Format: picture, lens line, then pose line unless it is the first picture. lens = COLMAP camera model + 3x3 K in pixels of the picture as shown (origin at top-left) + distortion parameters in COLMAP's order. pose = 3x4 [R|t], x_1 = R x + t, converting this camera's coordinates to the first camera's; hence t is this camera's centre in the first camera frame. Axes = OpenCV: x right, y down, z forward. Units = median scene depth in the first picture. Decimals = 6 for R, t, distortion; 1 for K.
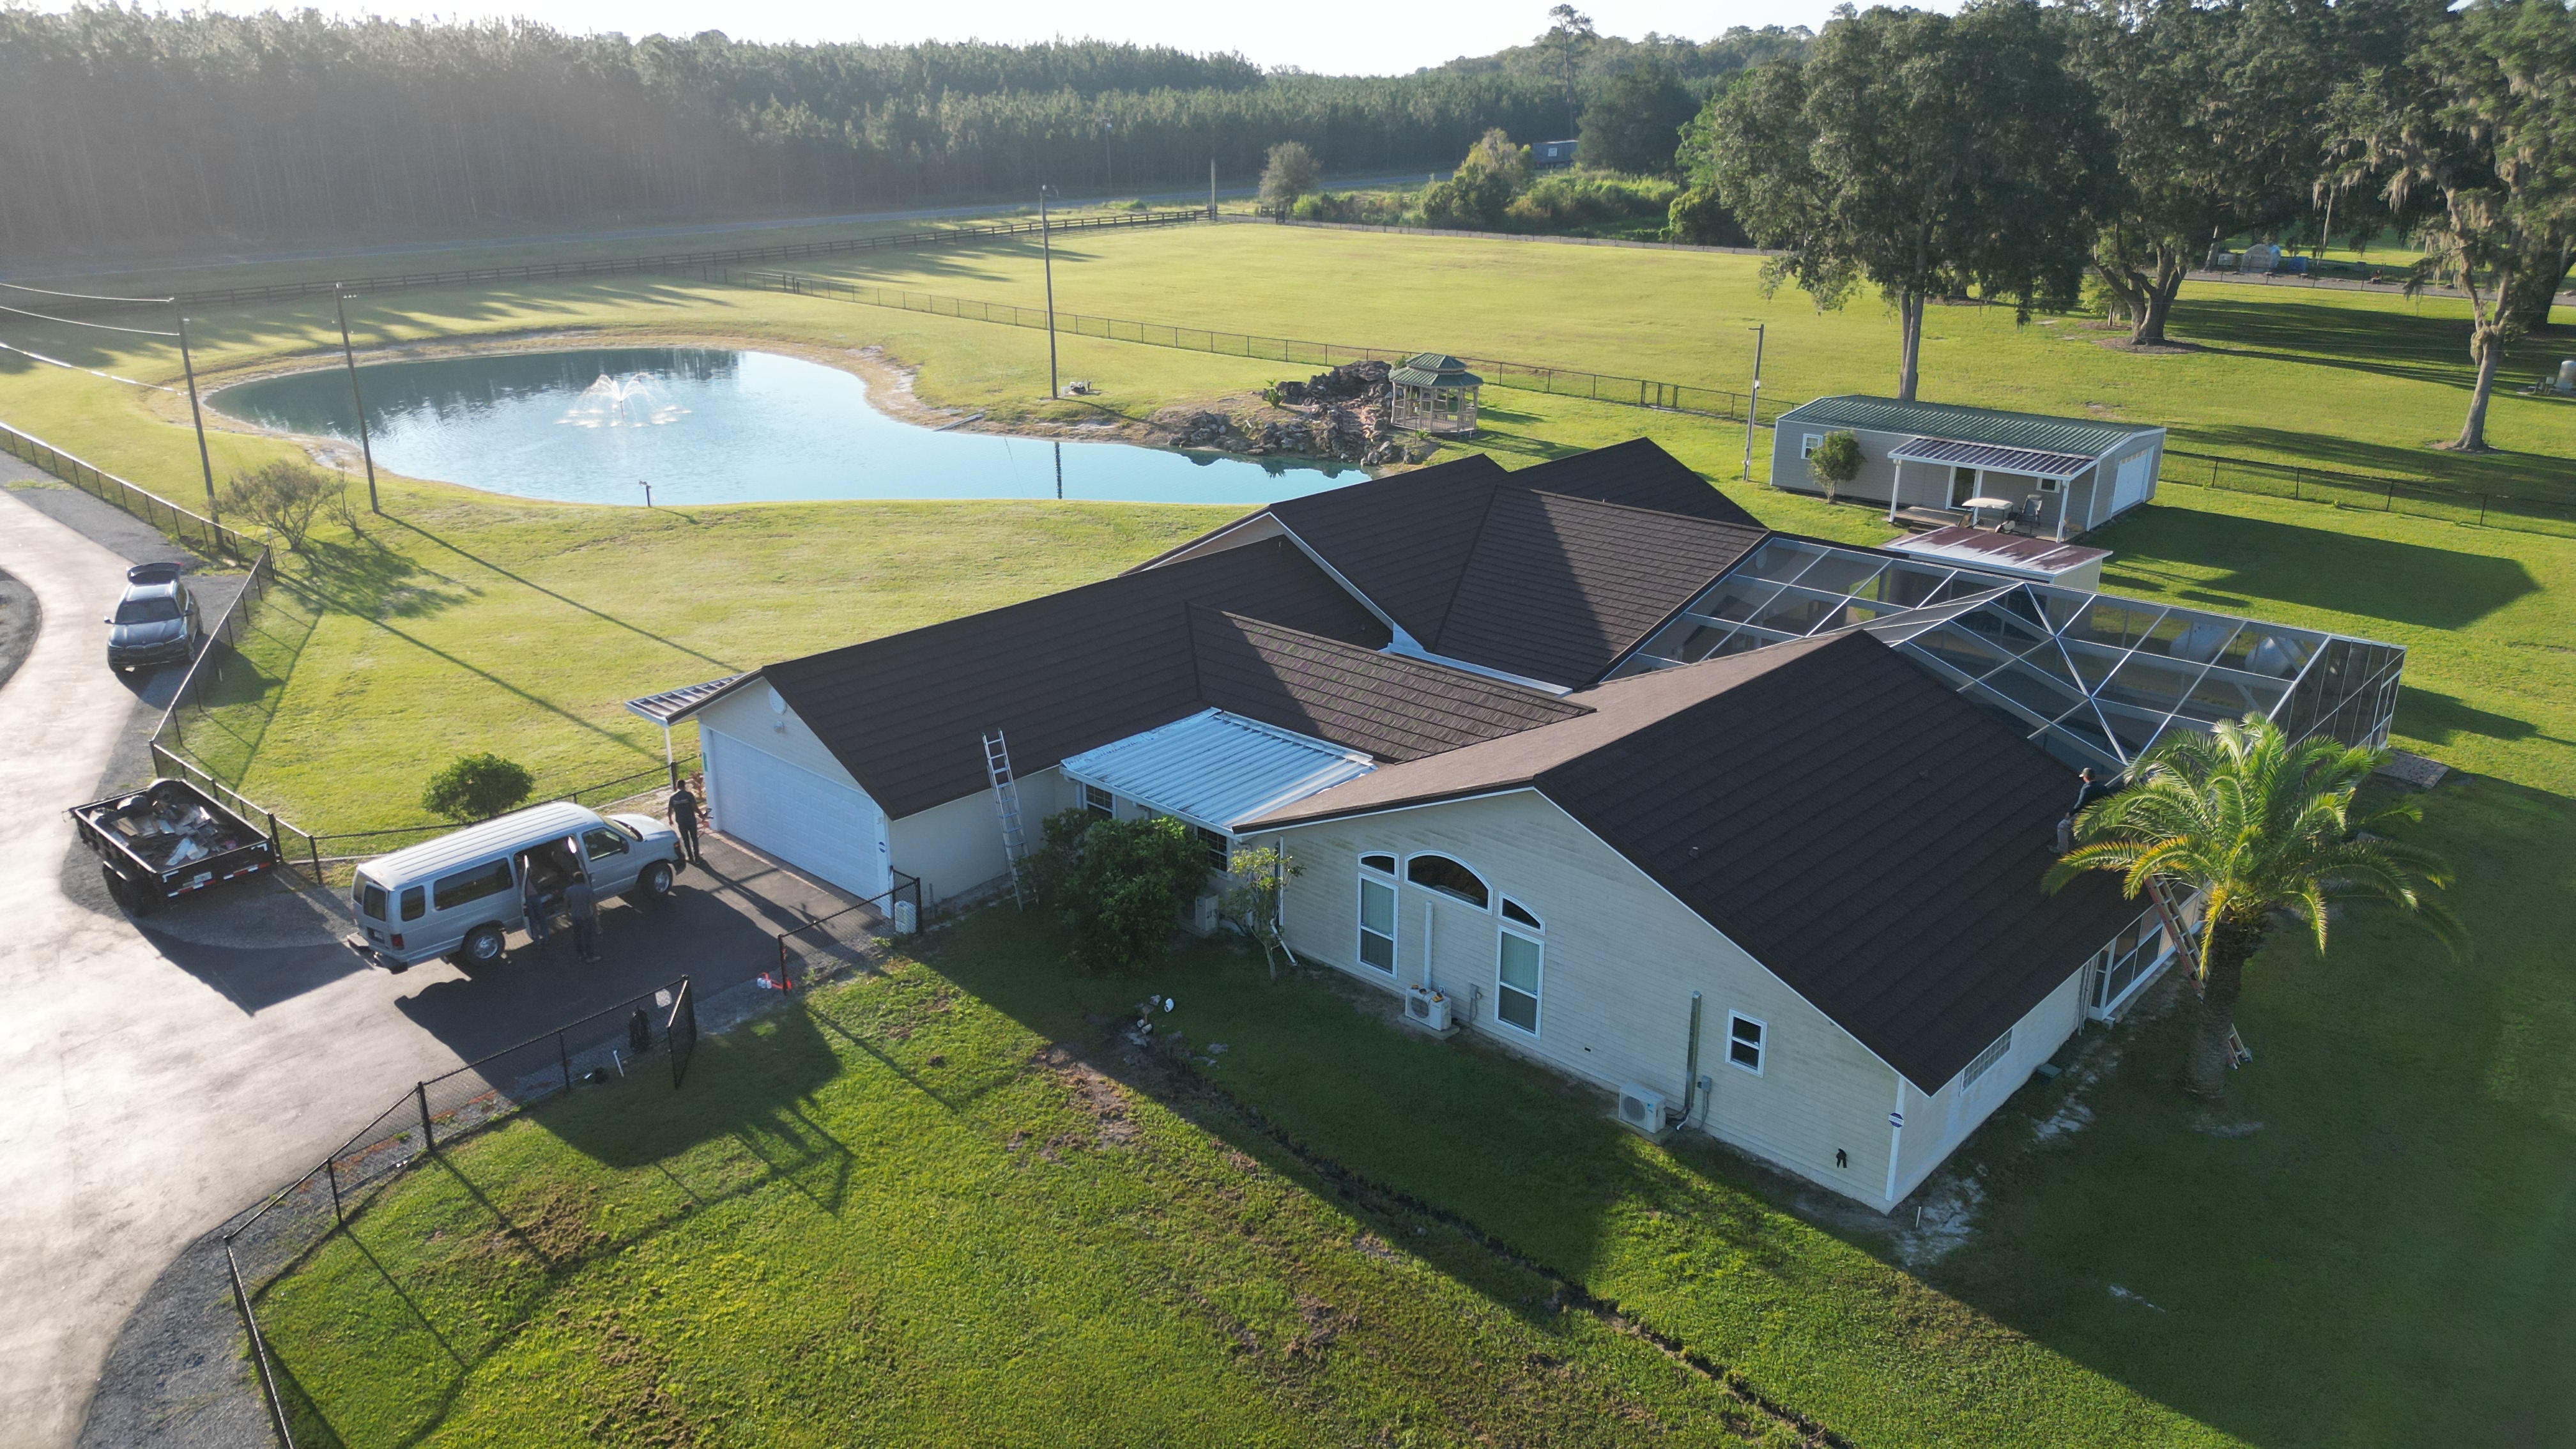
lens RADIAL K [[1791.9, 0, 1284.6], [0, 1791.9, 710.3], [0, 0, 1]] dist [0.083925, -0.090598]
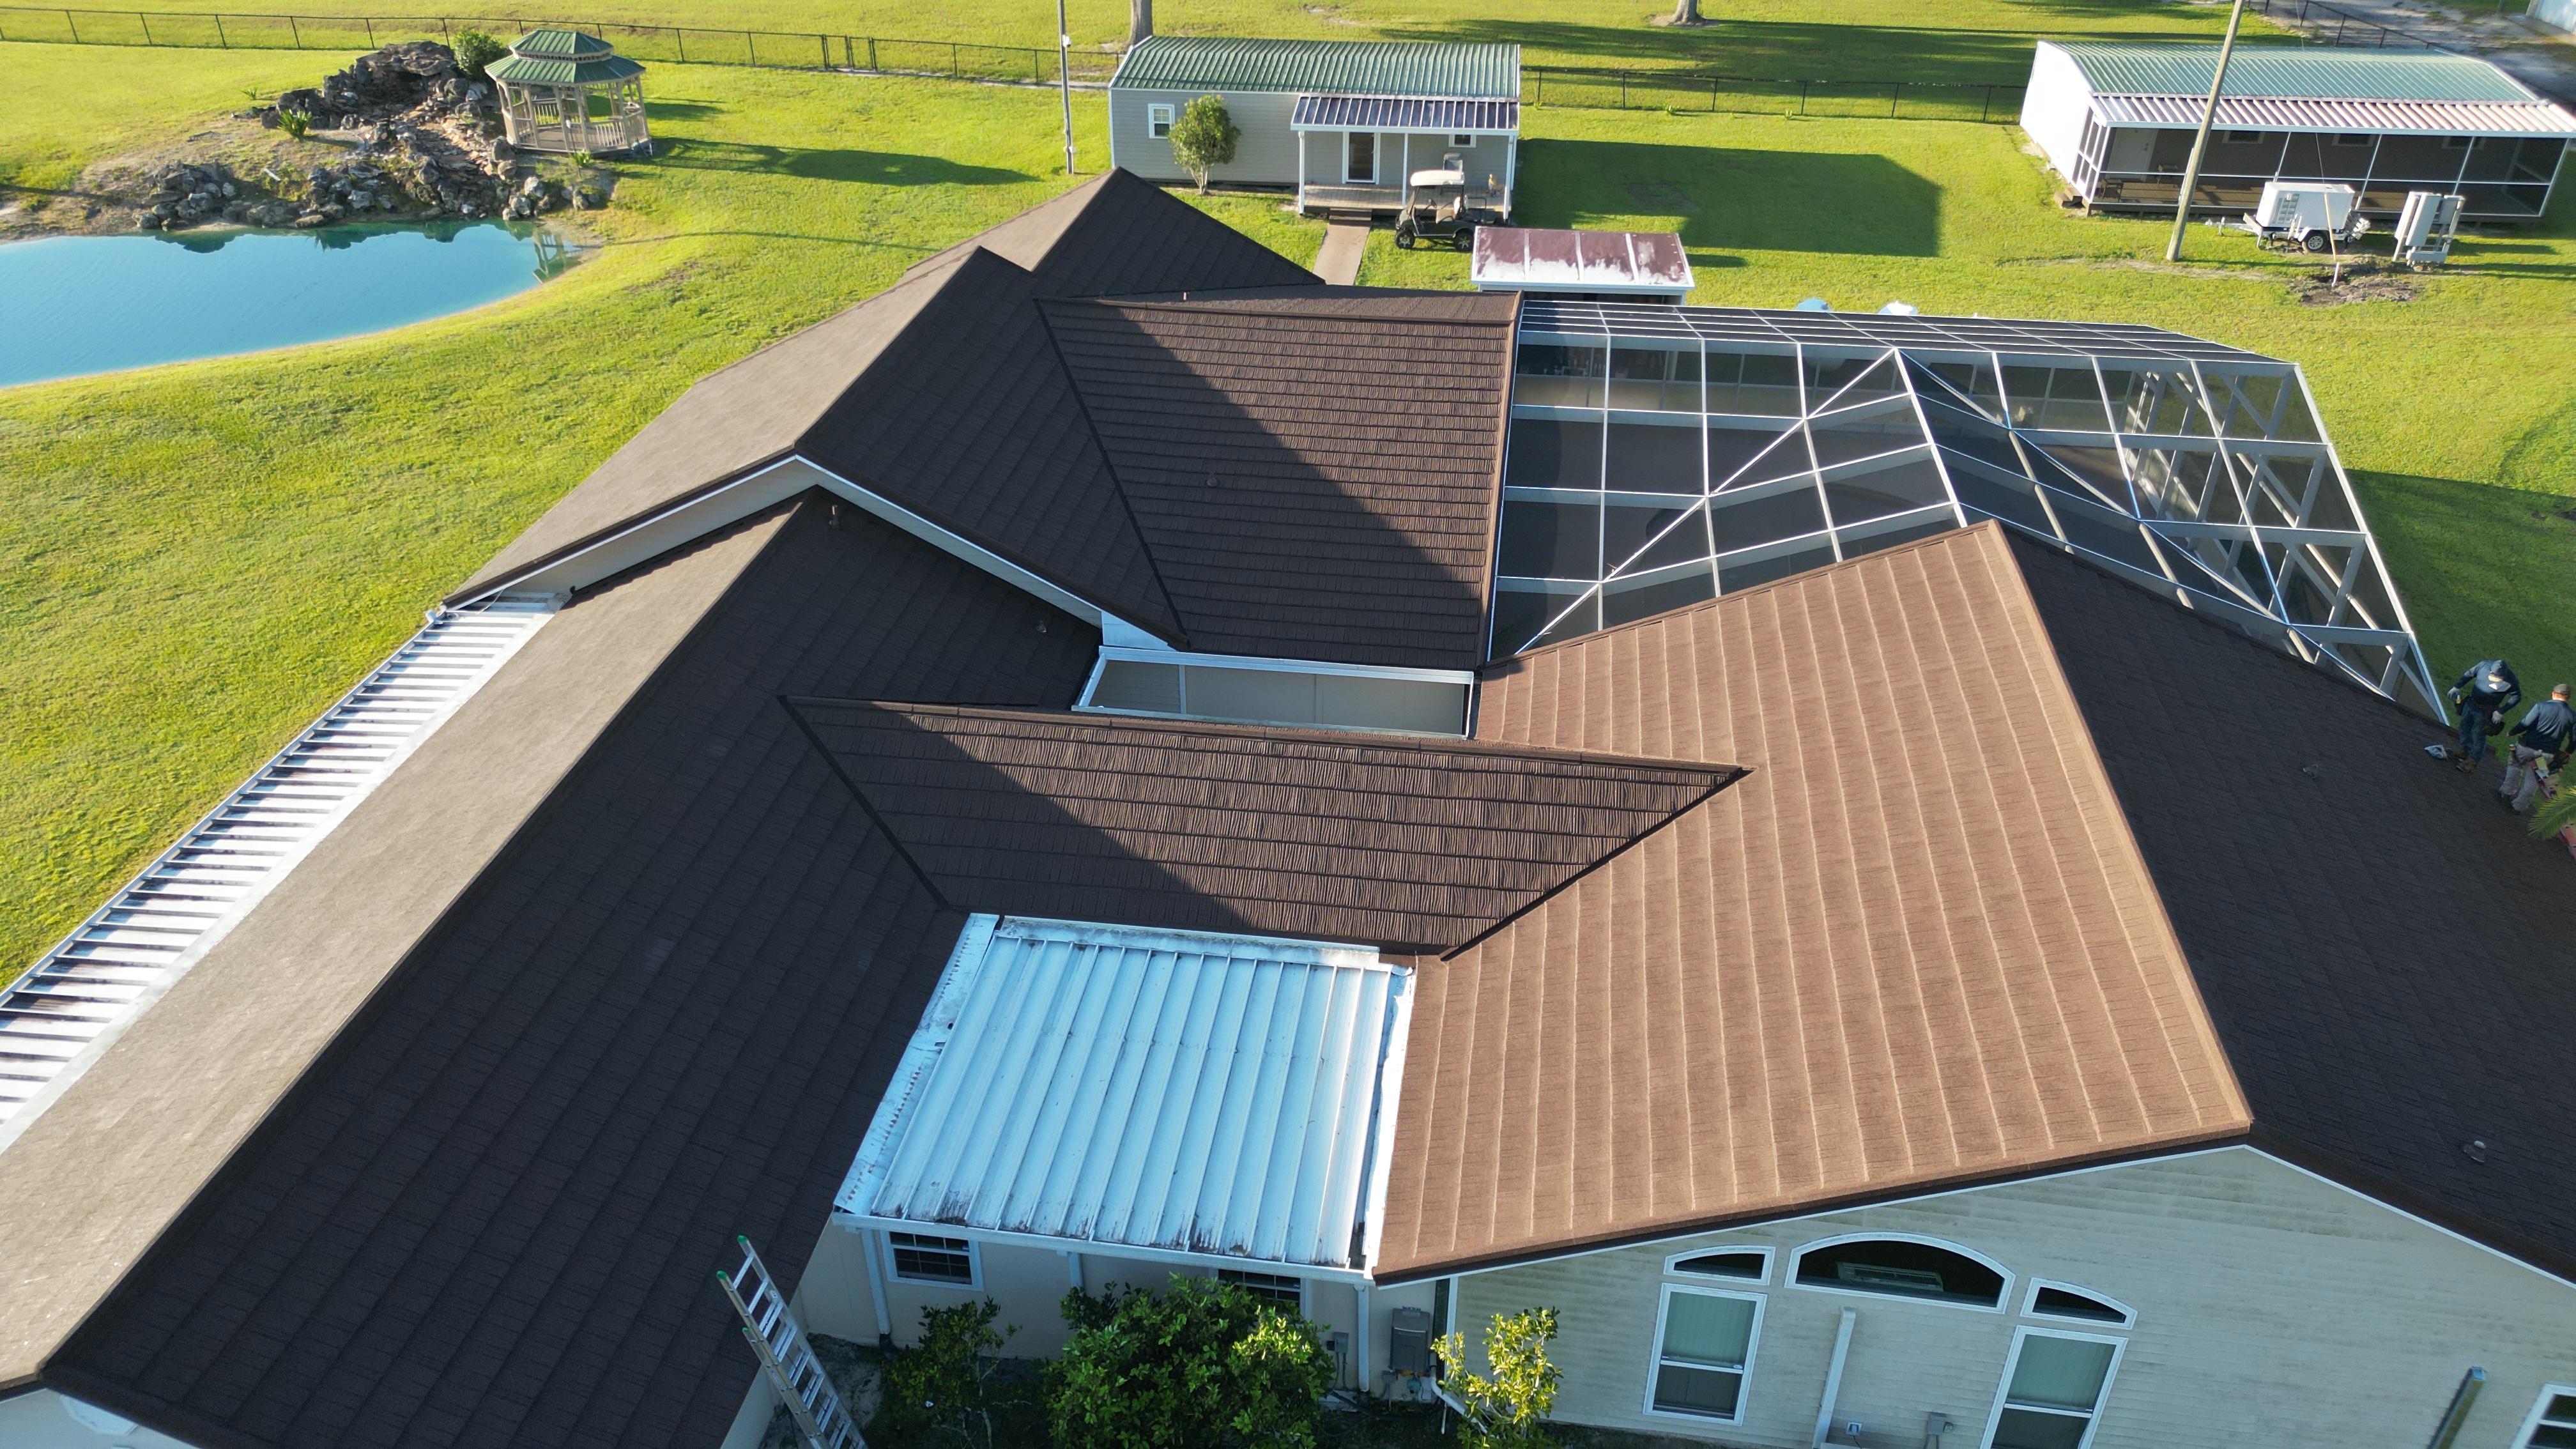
lens RADIAL K [[1791.9, 0, 1284.6], [0, 1791.9, 710.3], [0, 0, 1]] dist [0.083925, -0.090598]
pose [[0.821971, -0.295660, 0.486774, -0.122592], [0.185278, 0.947020, 0.262345, -0.107362], [-0.538549, -0.125452, 0.833202, 0.319381]]
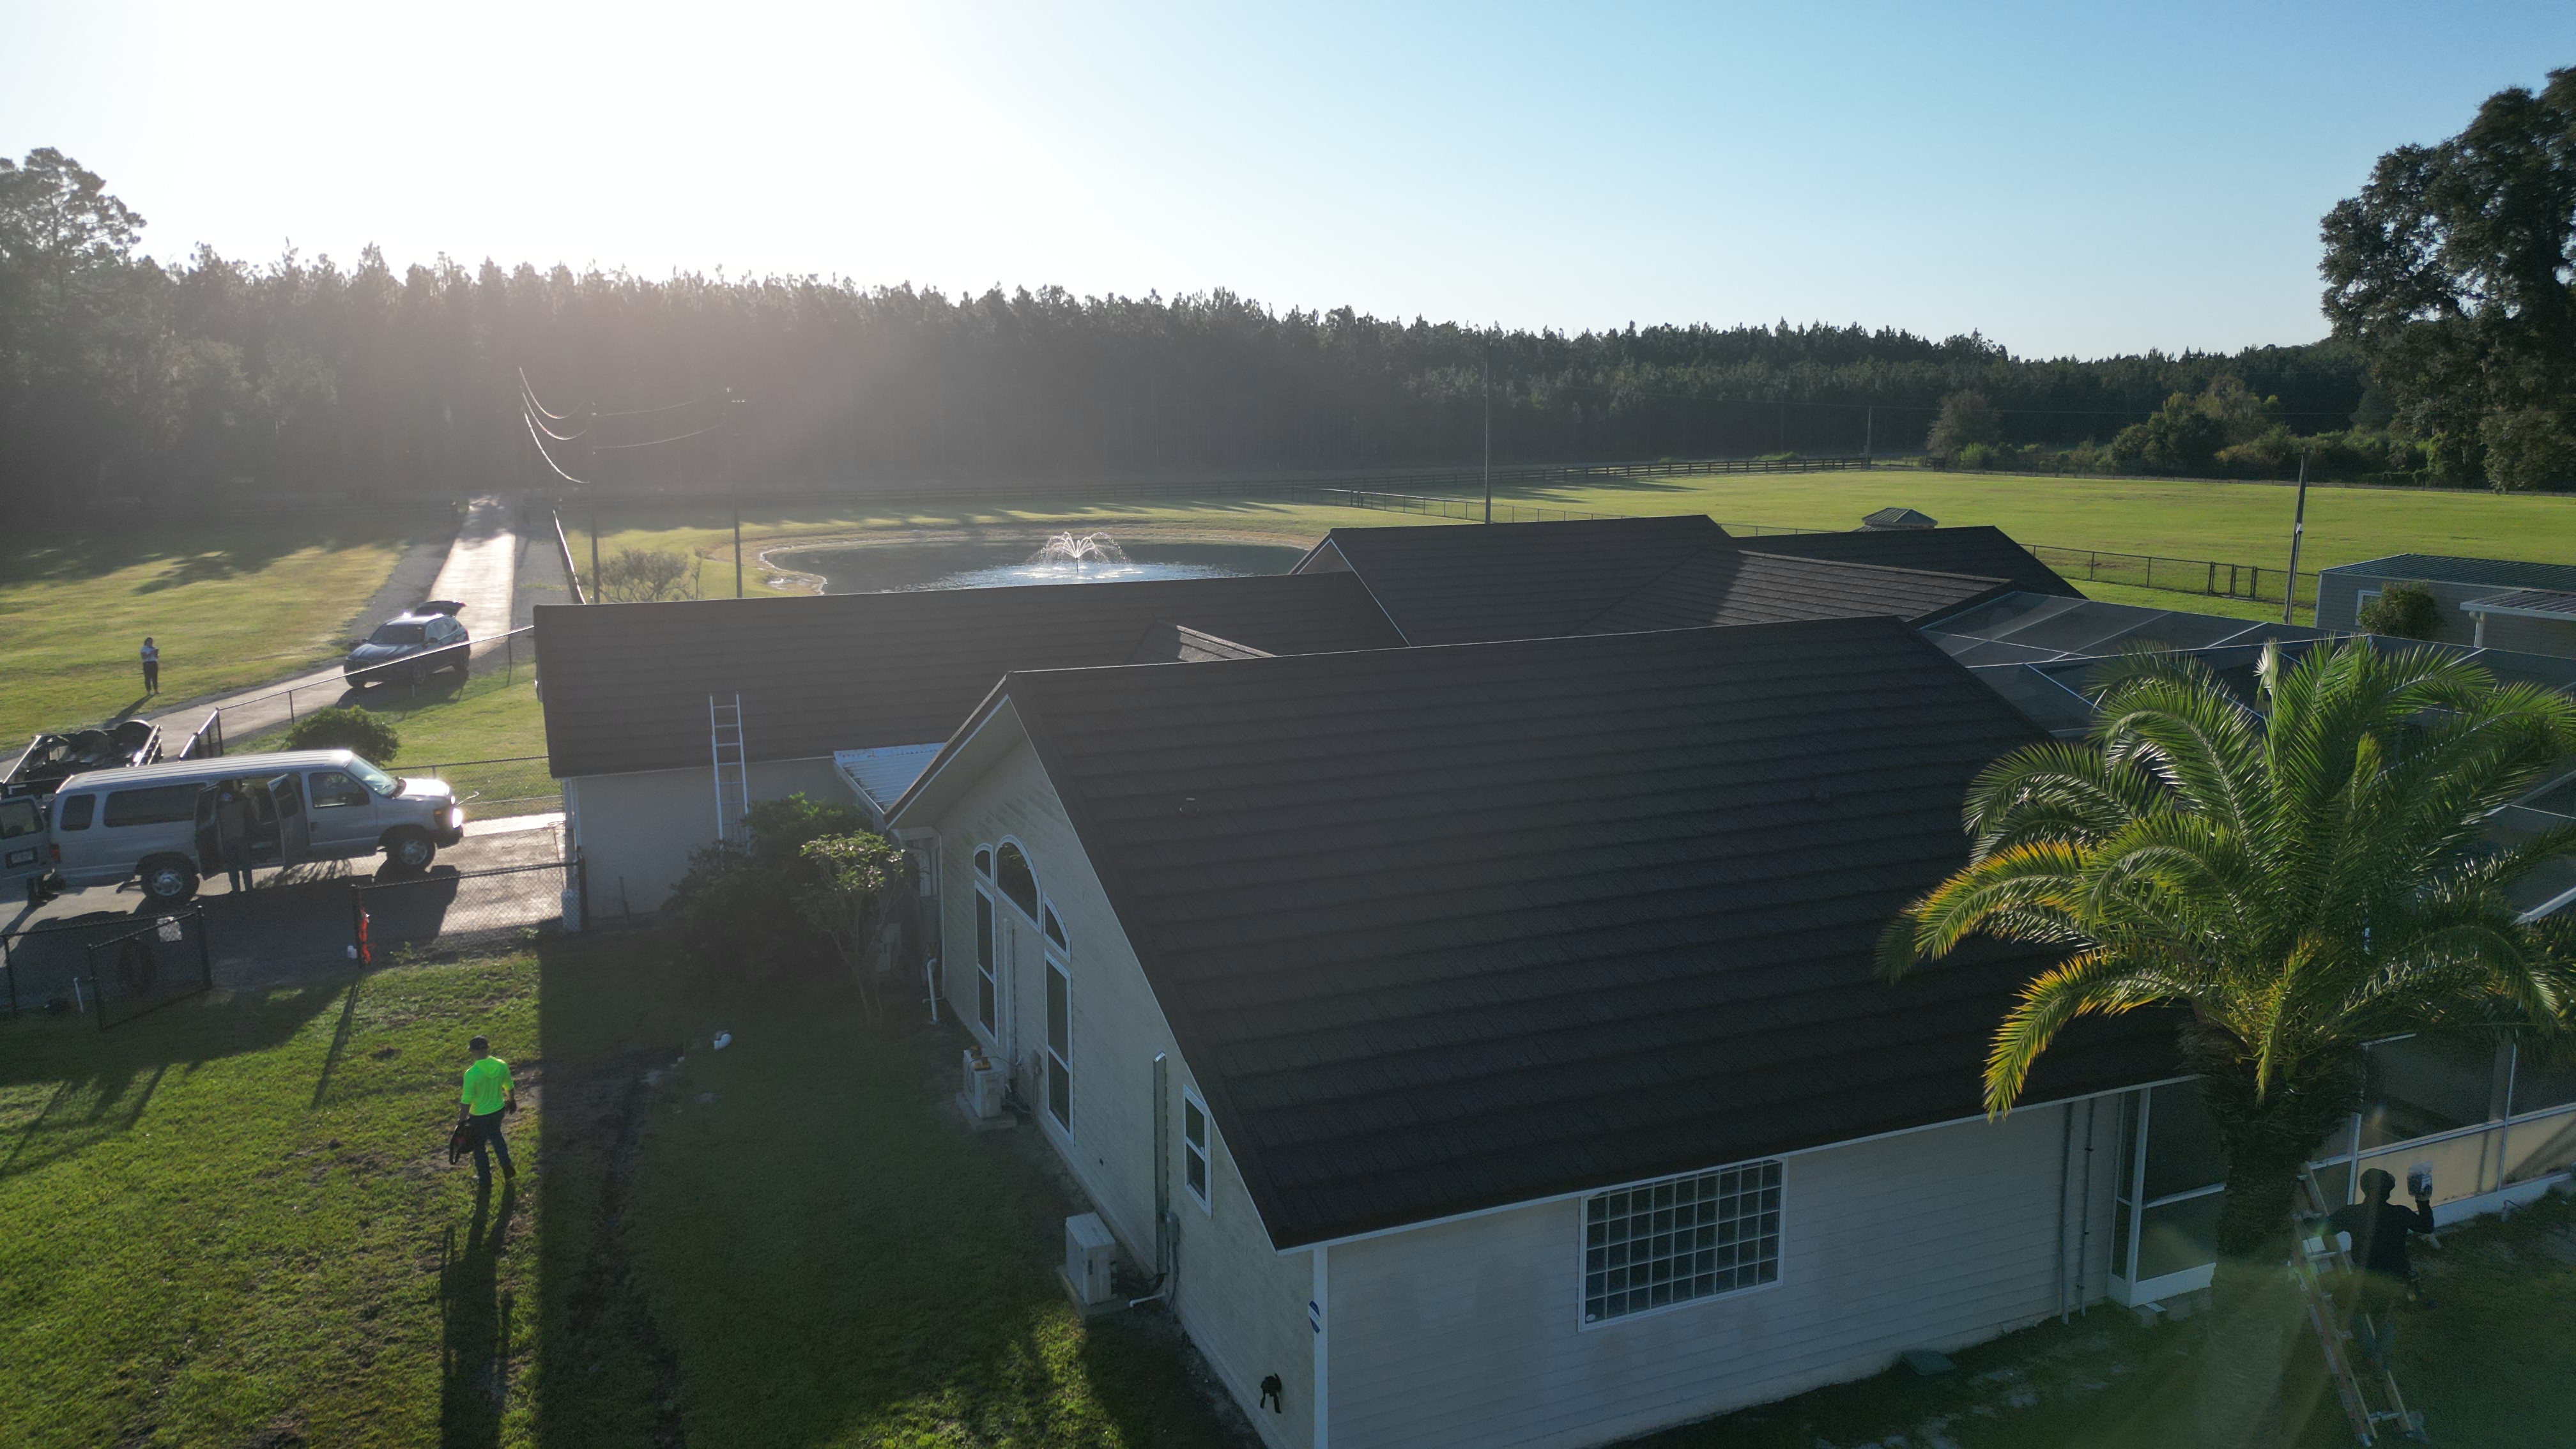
lens RADIAL K [[1791.9, 0, 1284.6], [0, 1791.9, 710.3], [0, 0, 1]] dist [0.083925, -0.090598]
pose [[0.914011, 0.063809, -0.400640, 0.204808], [-0.129605, 0.981730, -0.139319, 0.052626], [0.384431, 0.179264, 0.905581, 0.205201]]
